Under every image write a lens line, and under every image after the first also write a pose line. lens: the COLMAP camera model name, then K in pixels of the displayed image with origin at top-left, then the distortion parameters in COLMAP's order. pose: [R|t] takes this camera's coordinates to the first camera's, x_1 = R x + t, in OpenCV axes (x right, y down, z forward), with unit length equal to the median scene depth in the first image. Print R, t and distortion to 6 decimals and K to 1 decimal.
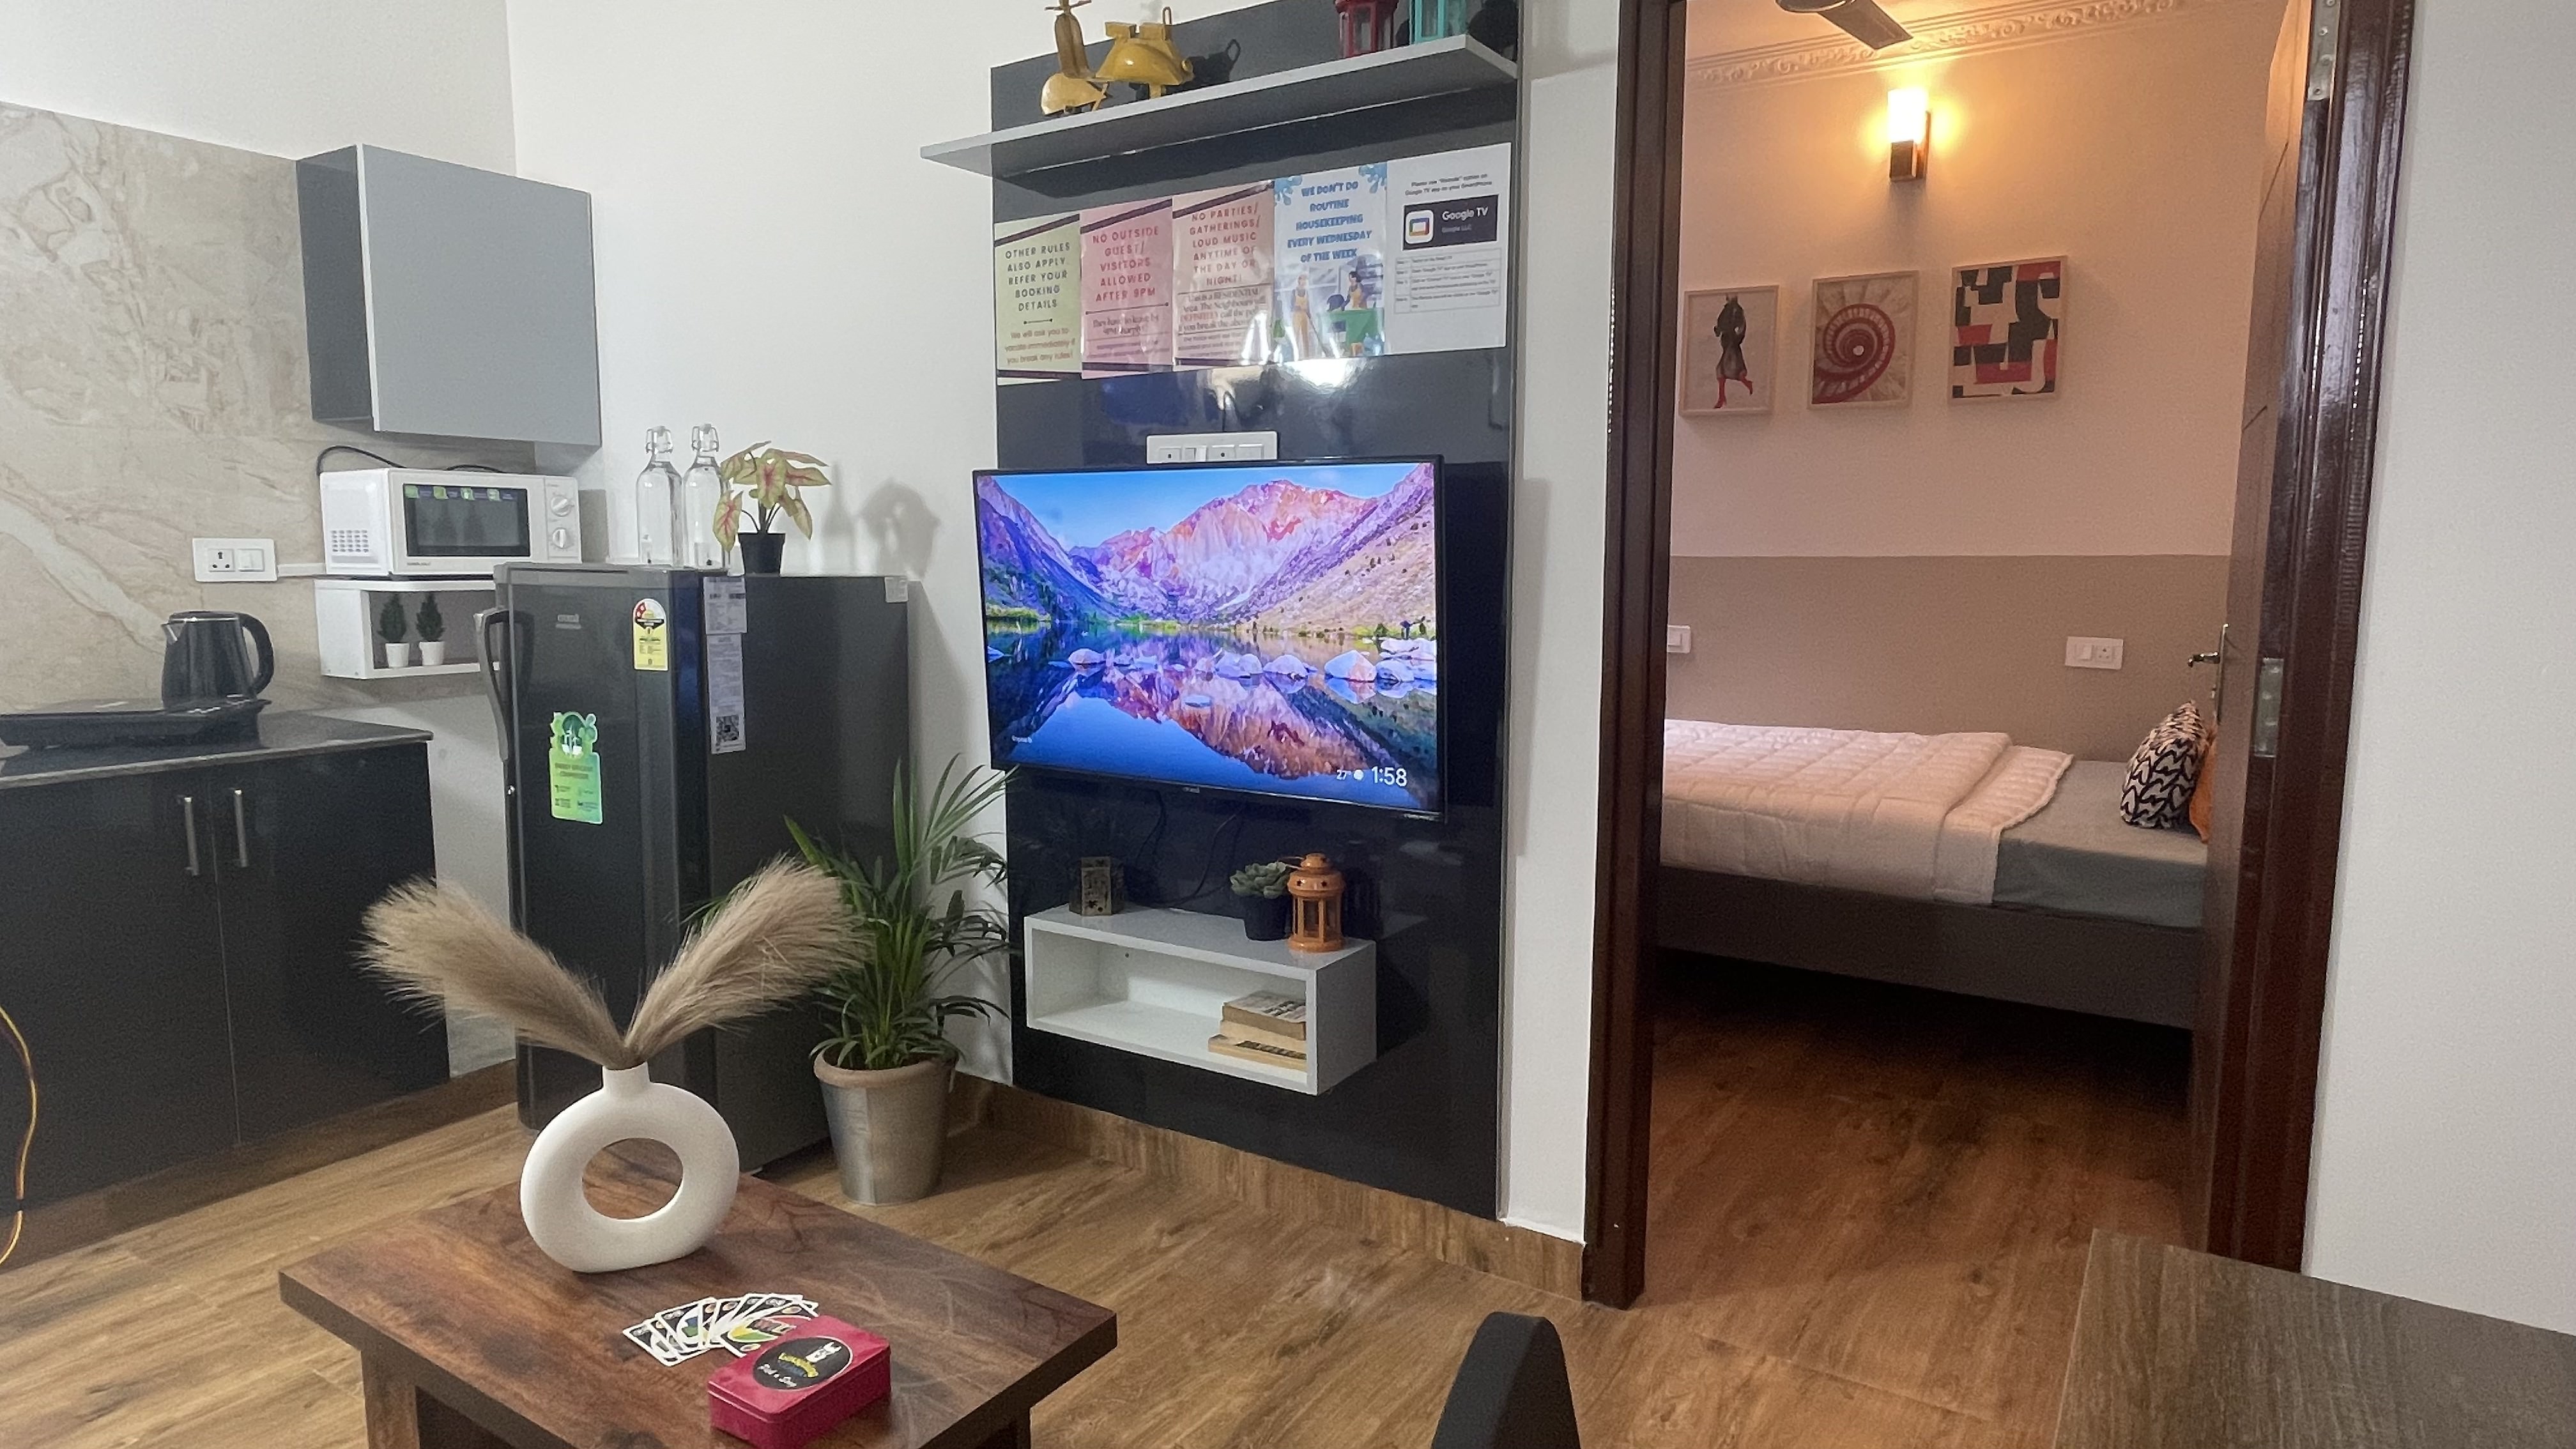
lens RADIAL K [[1425.0, 0, 1291.4], [0, 1425.0, 727.1], [0, 0, 1]] dist [0.001267, 0.000016]
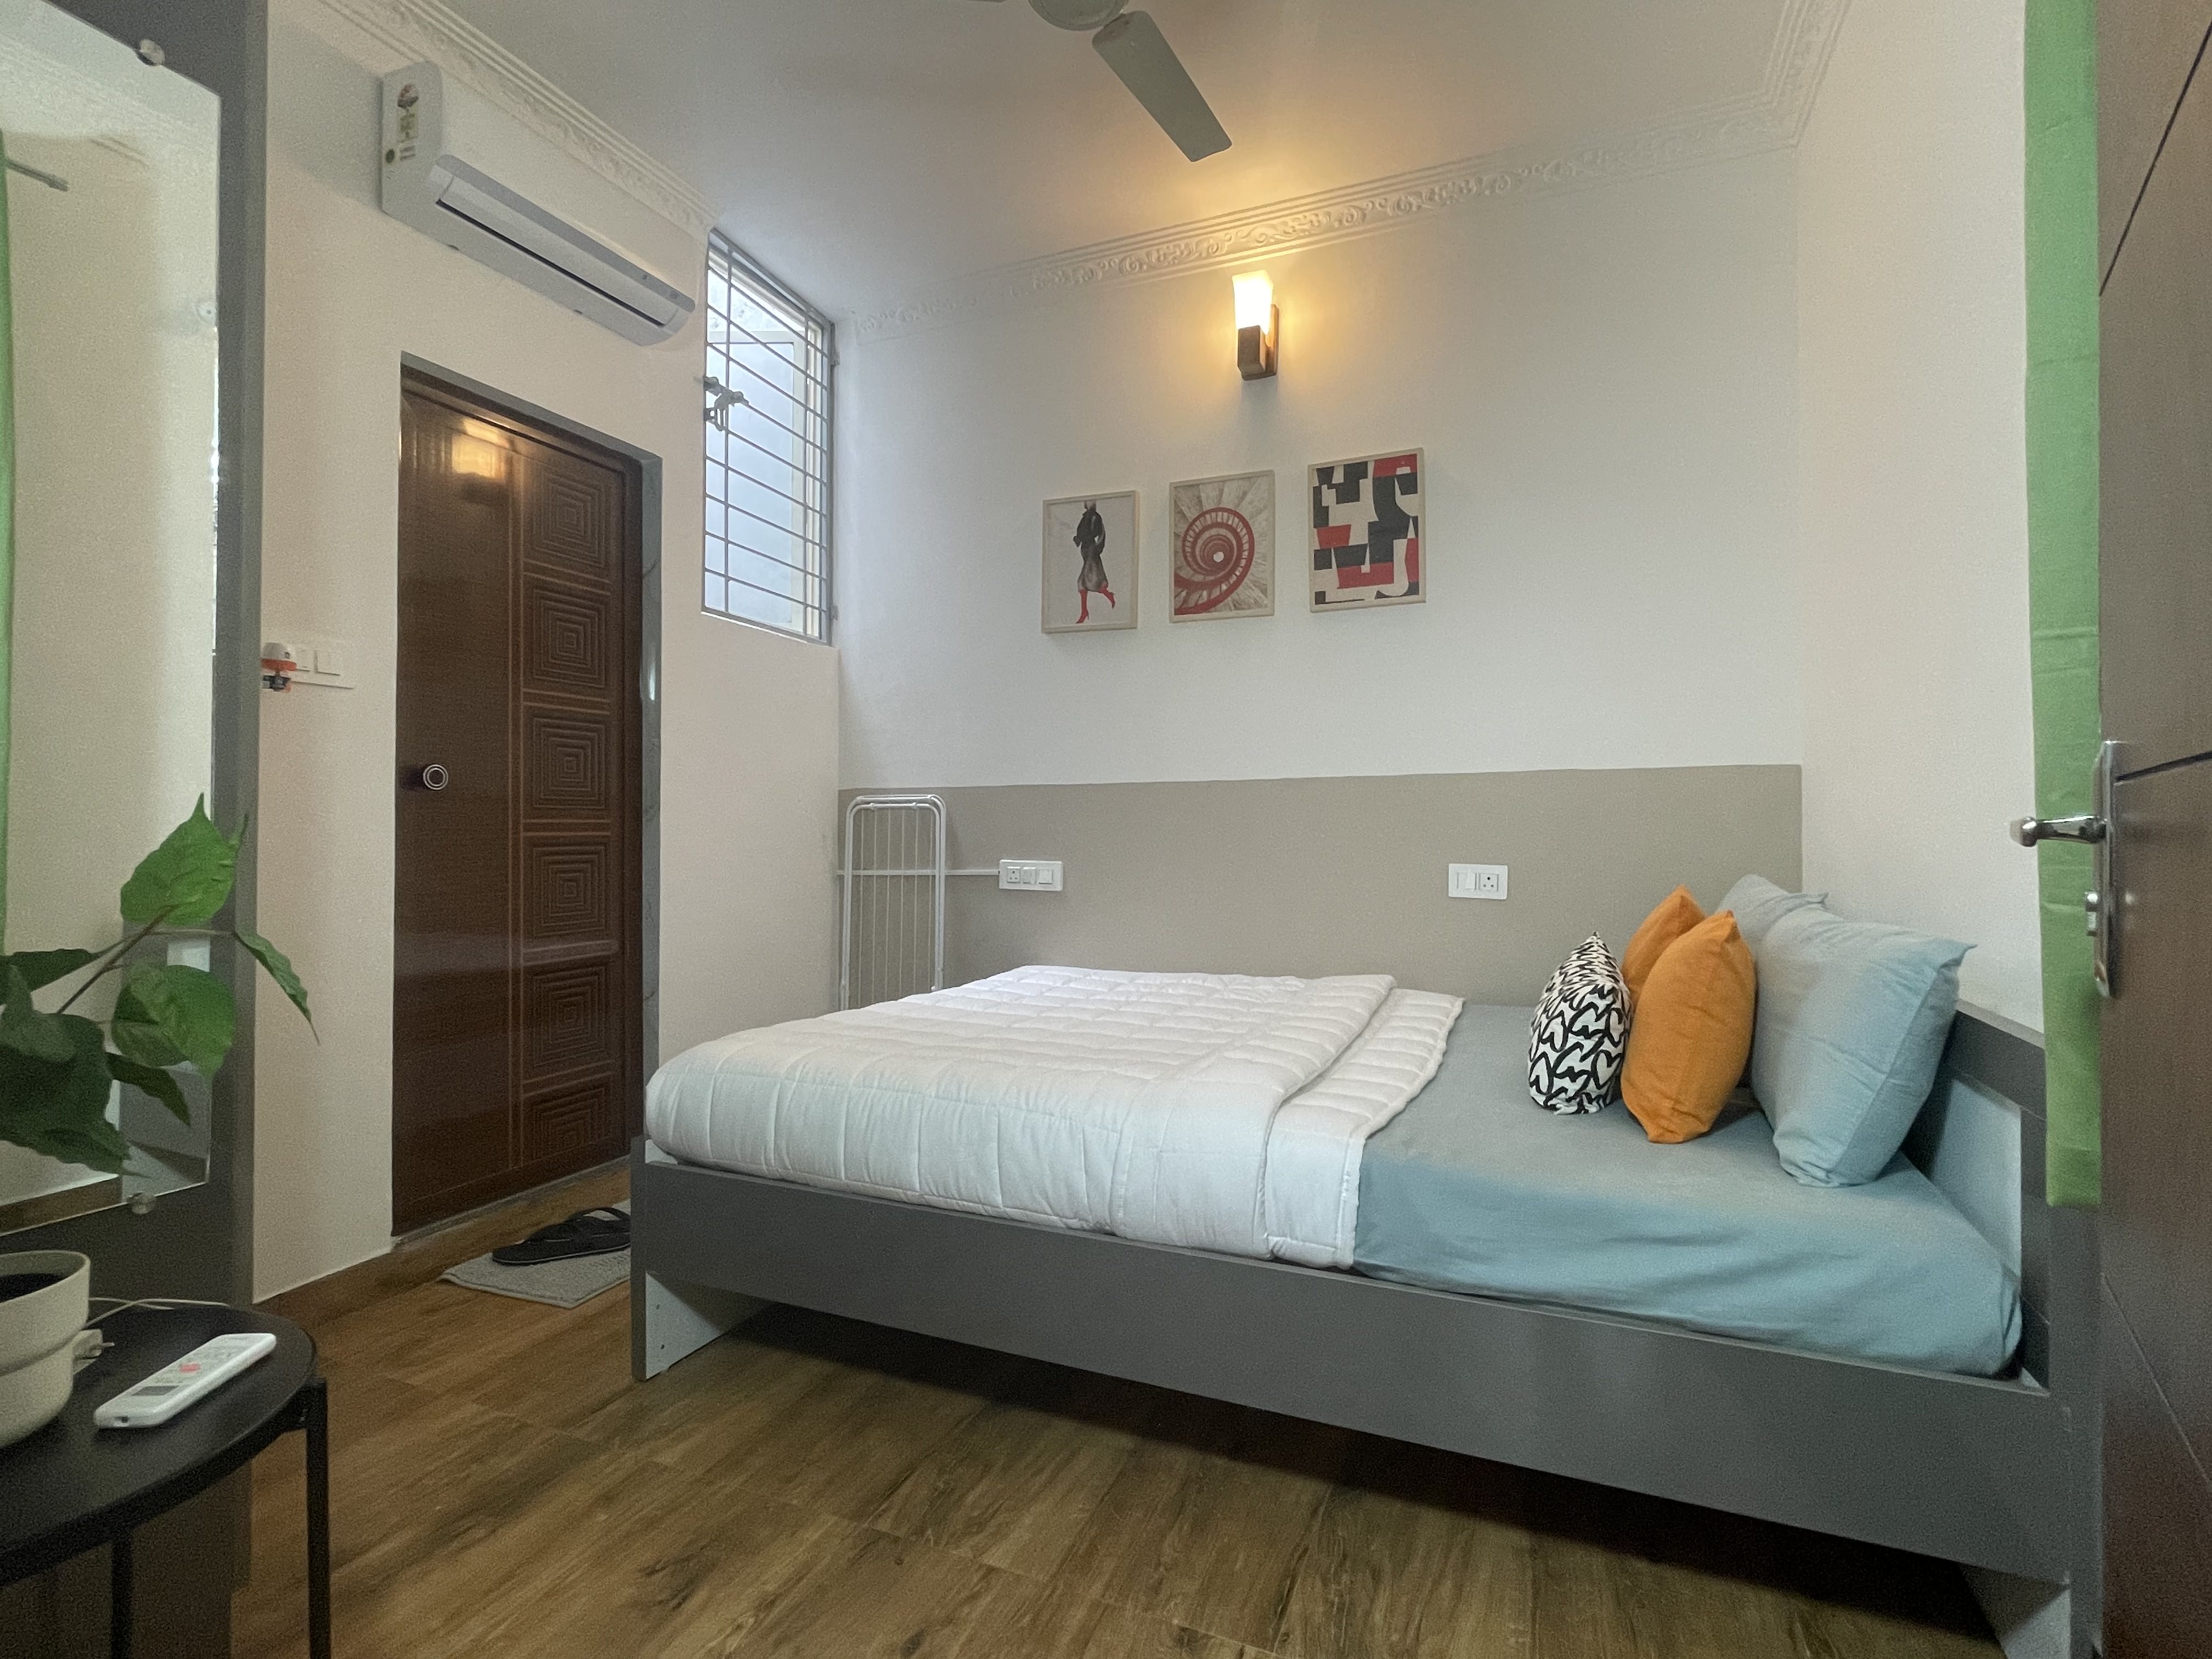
lens RADIAL K [[1038.1, 0, 1104.2], [0, 1038.1, 836.6], [0, 0, 1]] dist [0.001276, 0.000007]
pose [[0.985251, 0.003038, 0.171088, 0.225877], [0.018888, 0.991802, -0.126382, -0.003474], [-0.170070, 0.127749, 0.977116, 0.409040]]
